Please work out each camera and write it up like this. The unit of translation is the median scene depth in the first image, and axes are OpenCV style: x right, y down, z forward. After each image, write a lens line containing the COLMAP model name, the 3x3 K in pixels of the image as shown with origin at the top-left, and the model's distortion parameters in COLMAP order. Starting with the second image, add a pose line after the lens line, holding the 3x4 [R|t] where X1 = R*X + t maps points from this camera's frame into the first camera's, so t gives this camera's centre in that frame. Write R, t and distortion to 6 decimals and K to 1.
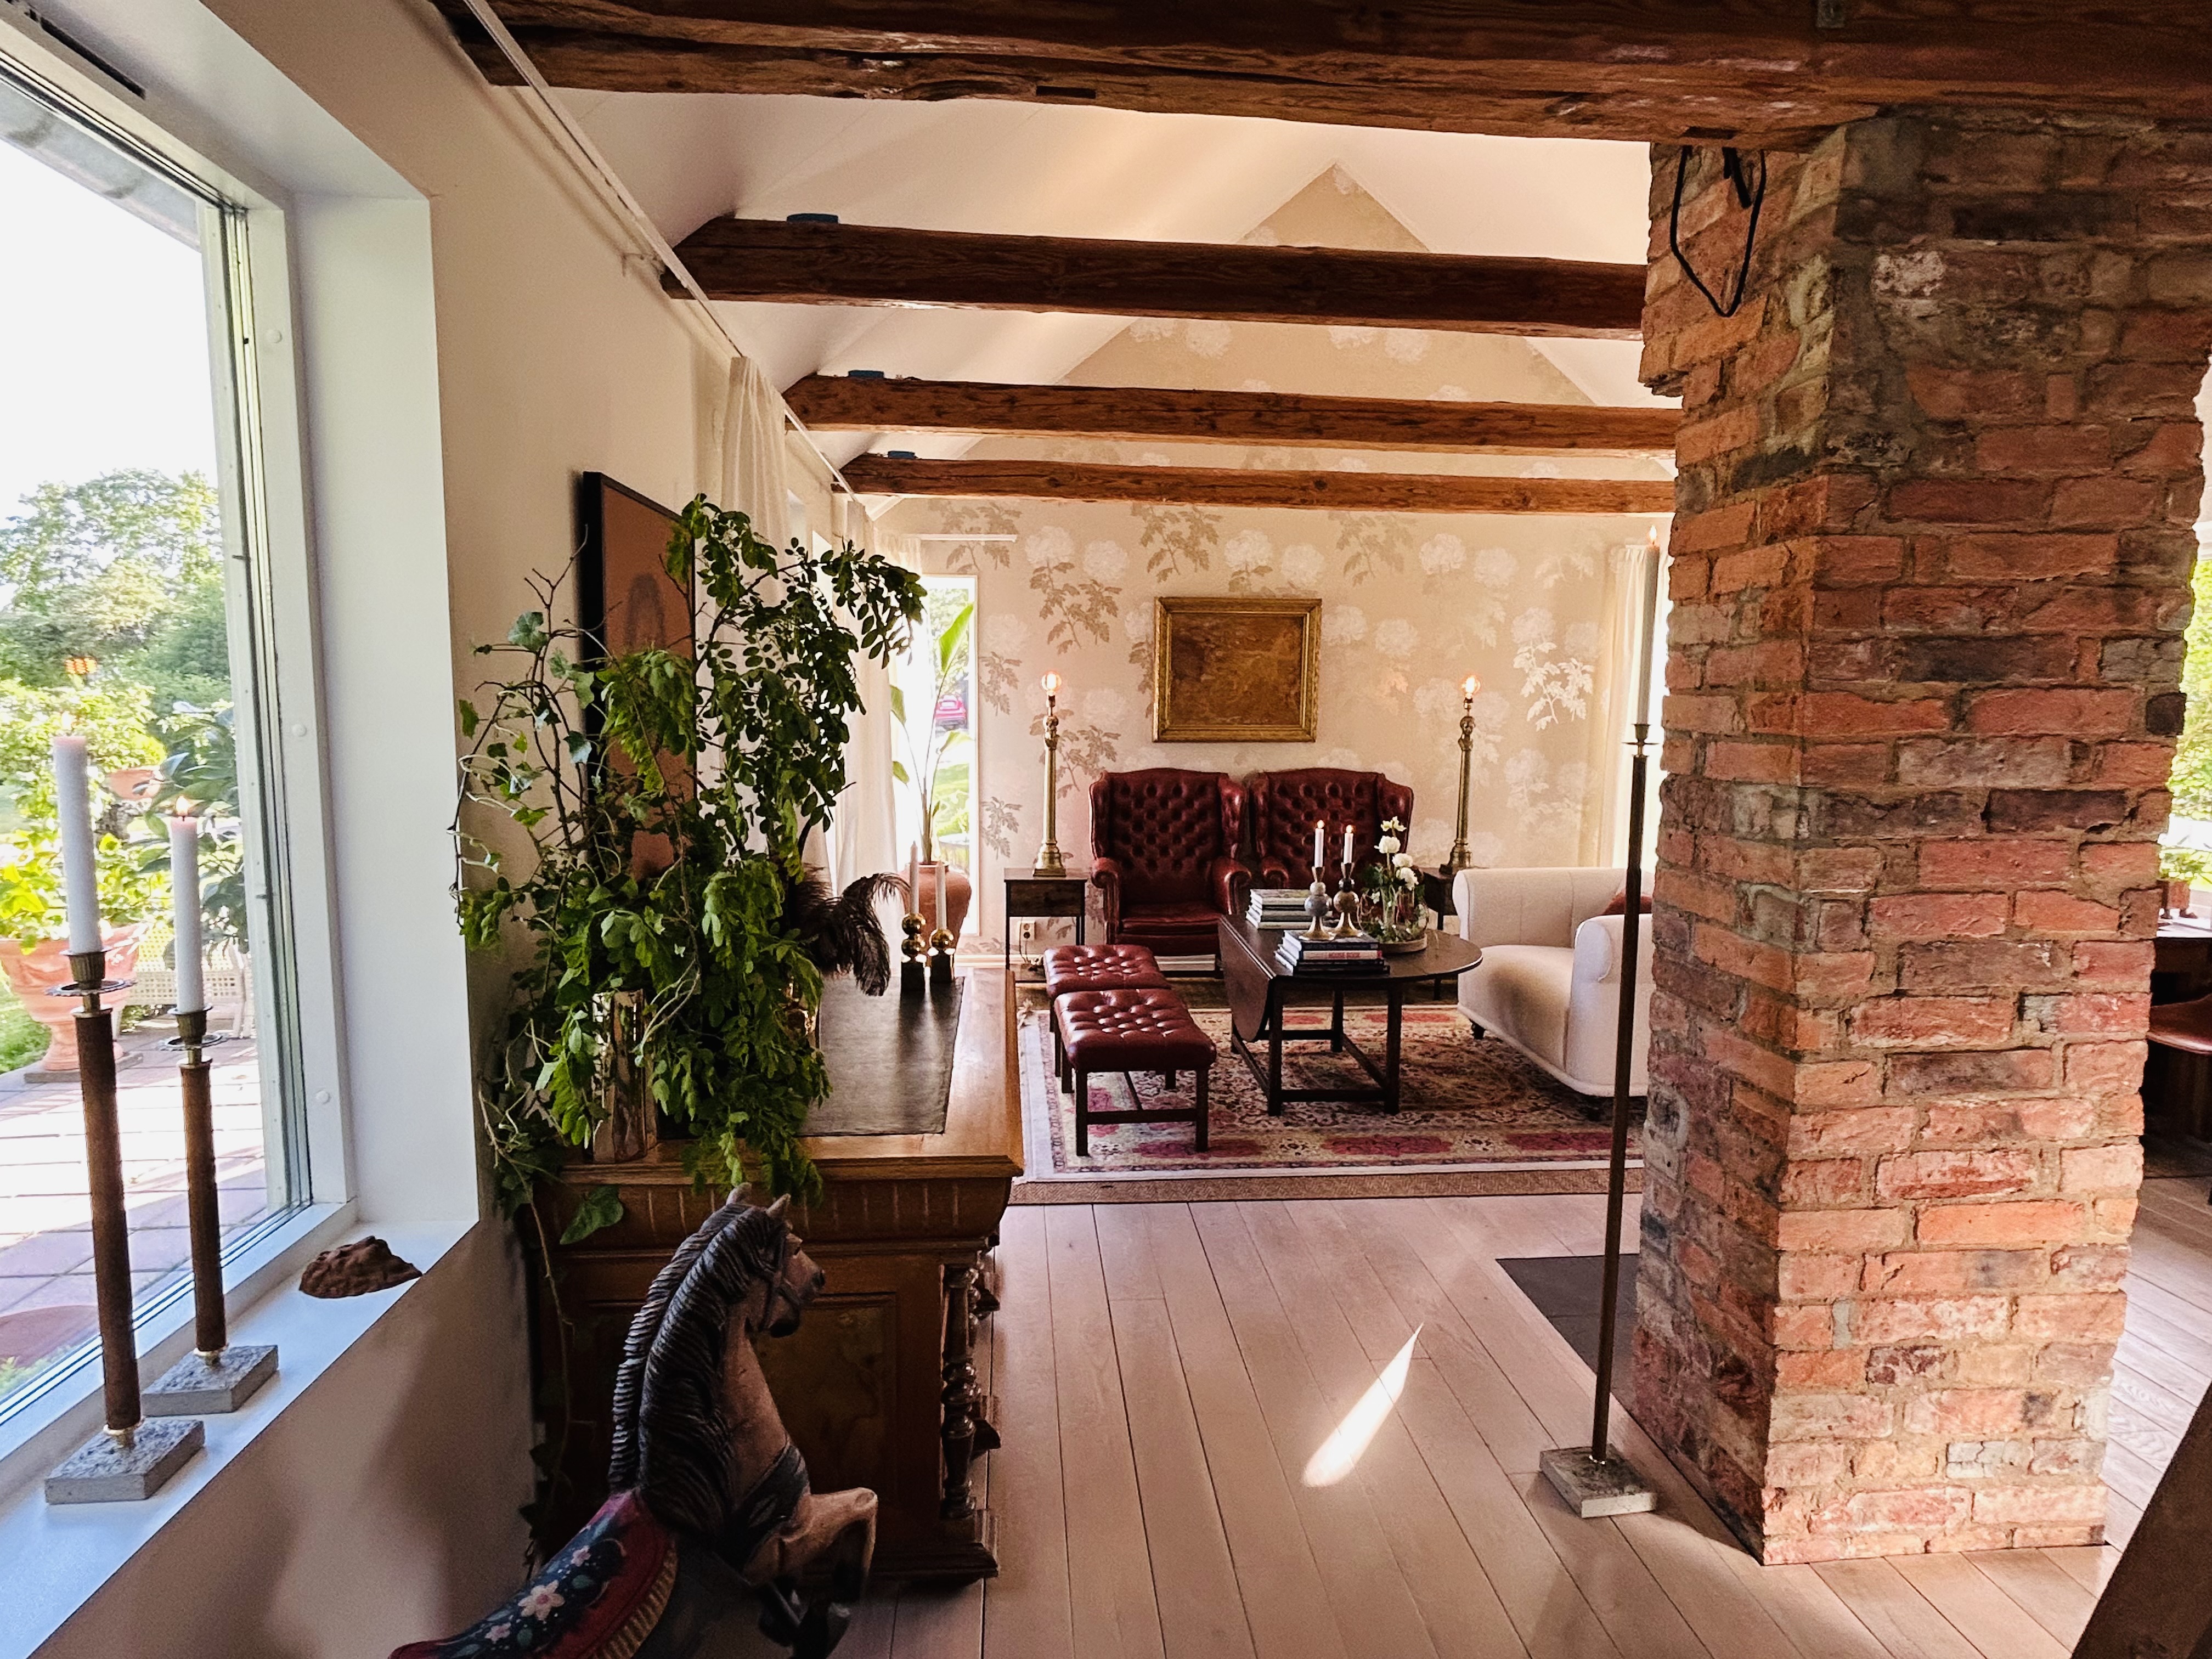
lens RADIAL K [[1164.9, 0, 1099.1], [0, 1164.9, 827.9], [0, 0, 1]] dist [-0.001666, -0.000212]
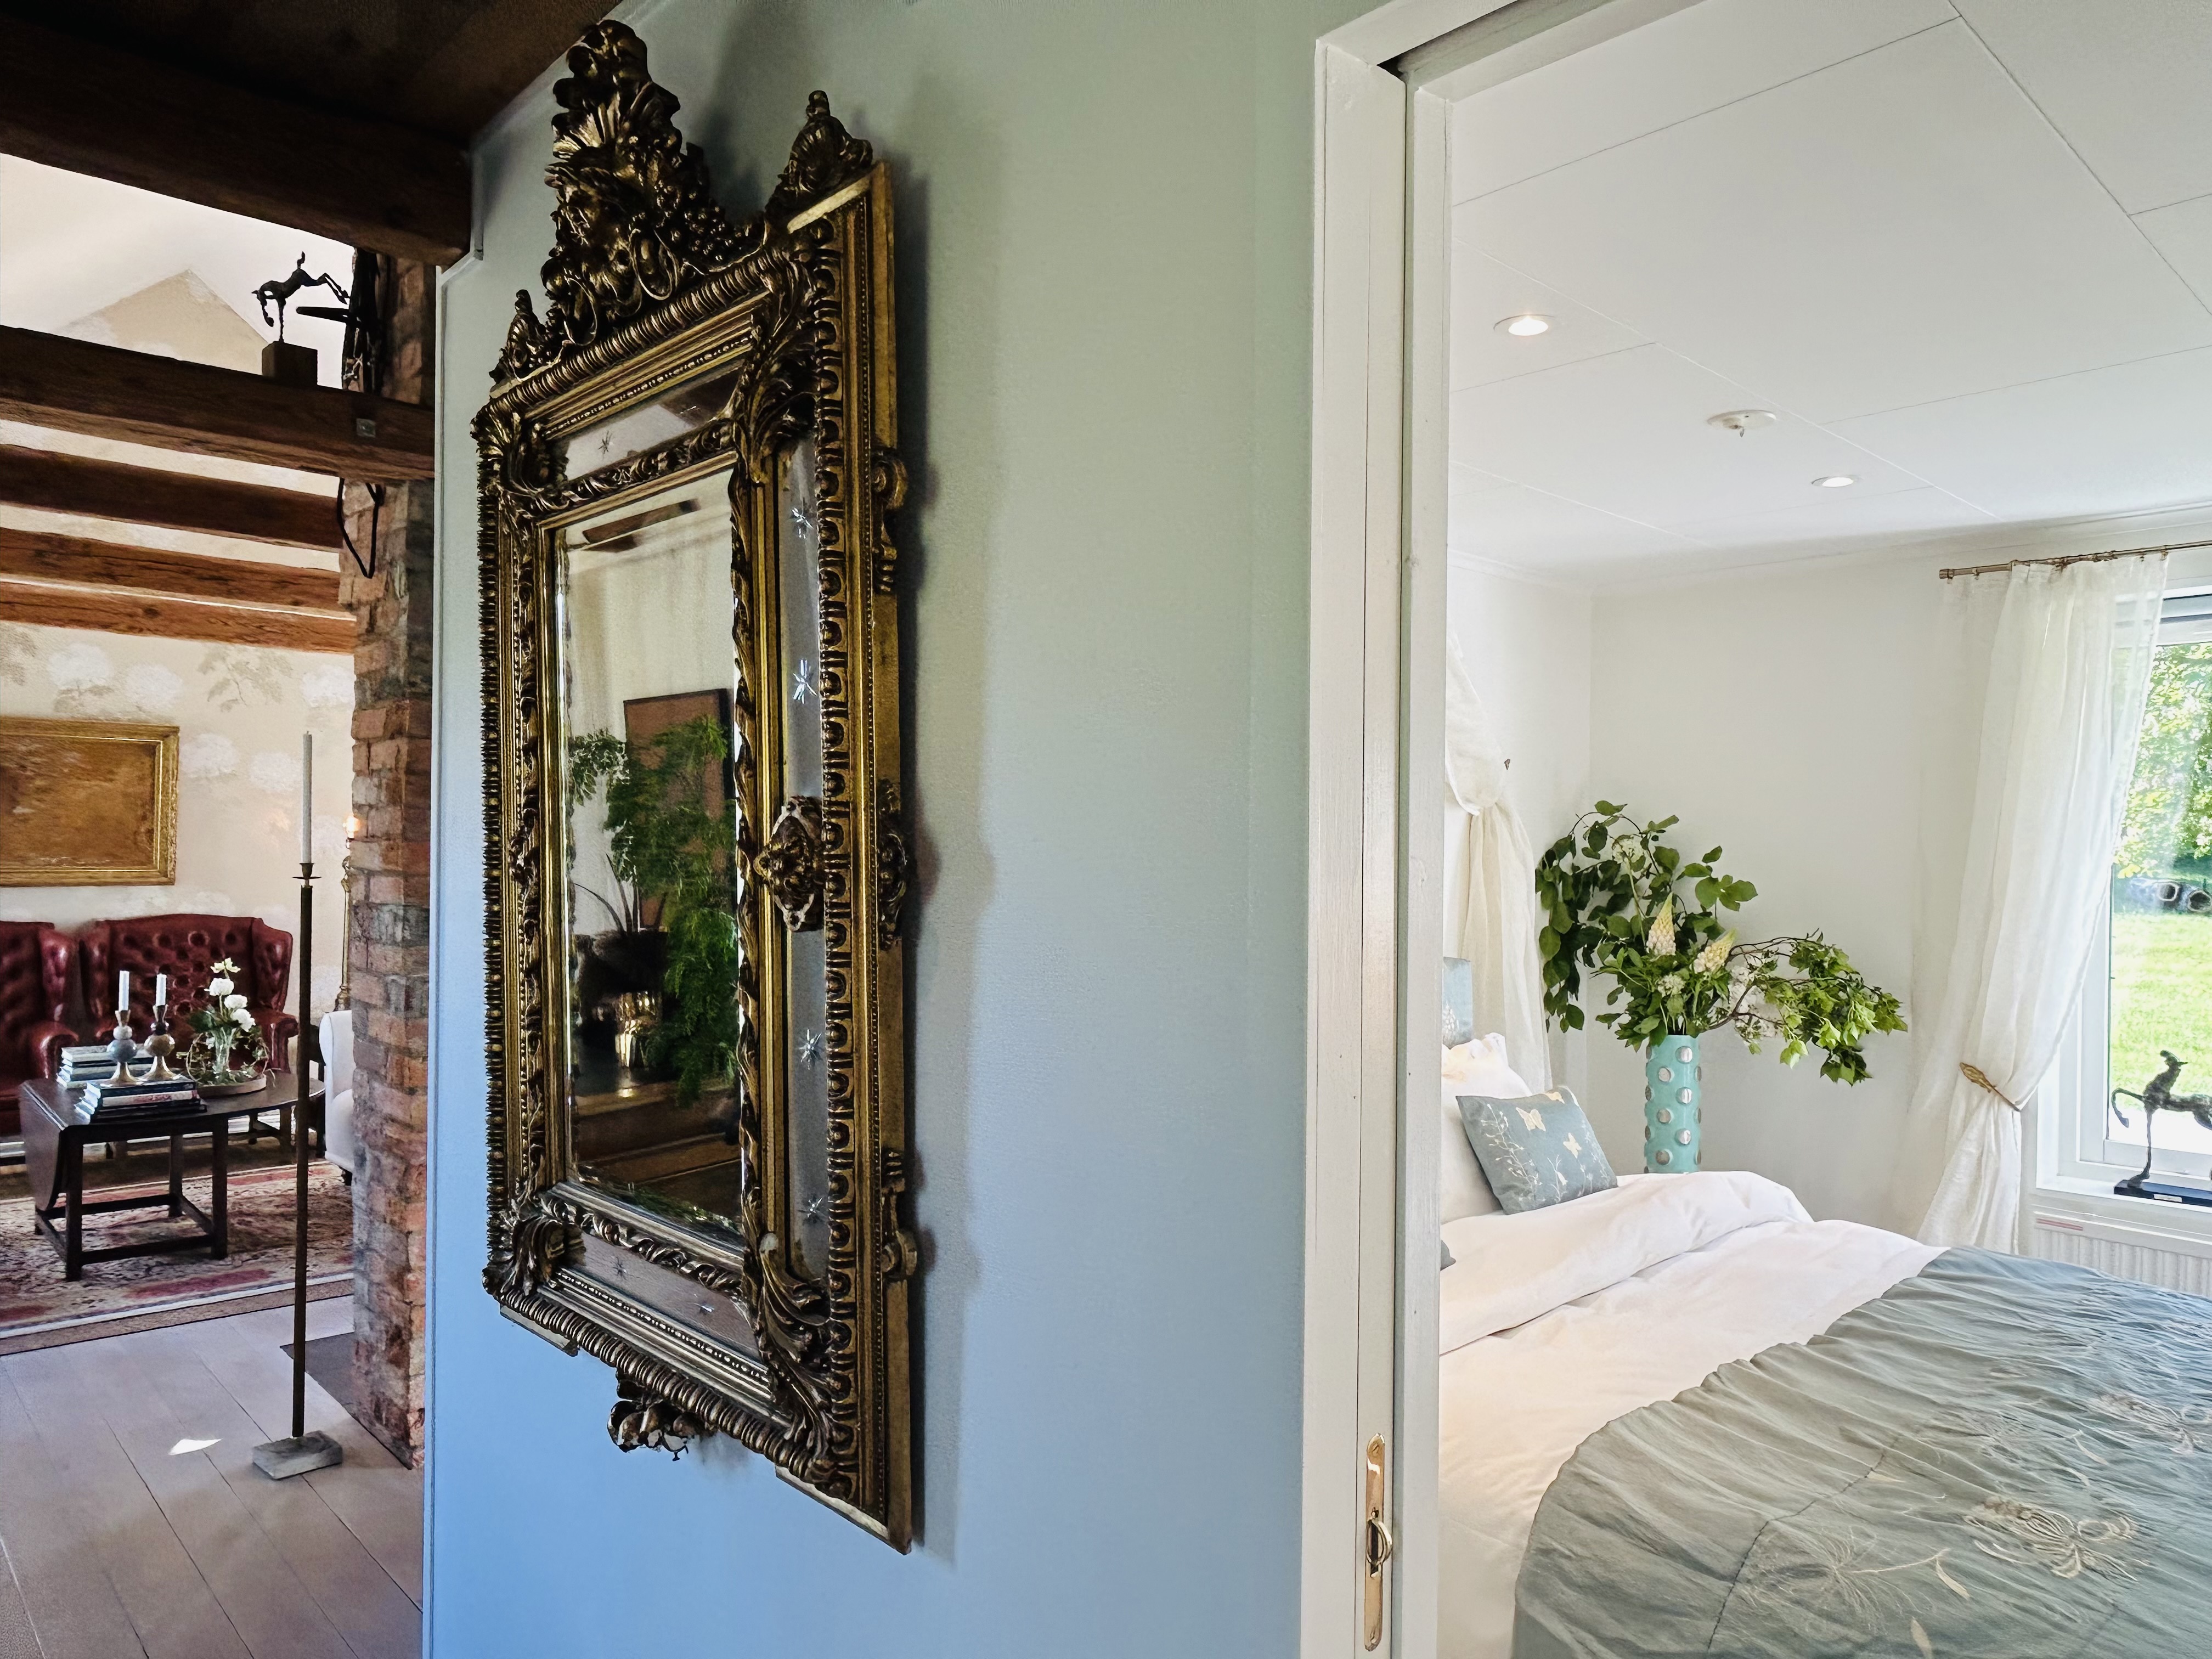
lens RADIAL K [[1486.5, 0, 1101.7], [0, 1486.5, 845.9], [0, 0, 1]] dist [-0.008026, 0.002297]
pose [[0.785297, 0.004199, 0.619105, 0.056631], [0.058491, 0.995001, -0.080940, 0.040481], [-0.616351, 0.099774, 0.781126, -0.440245]]
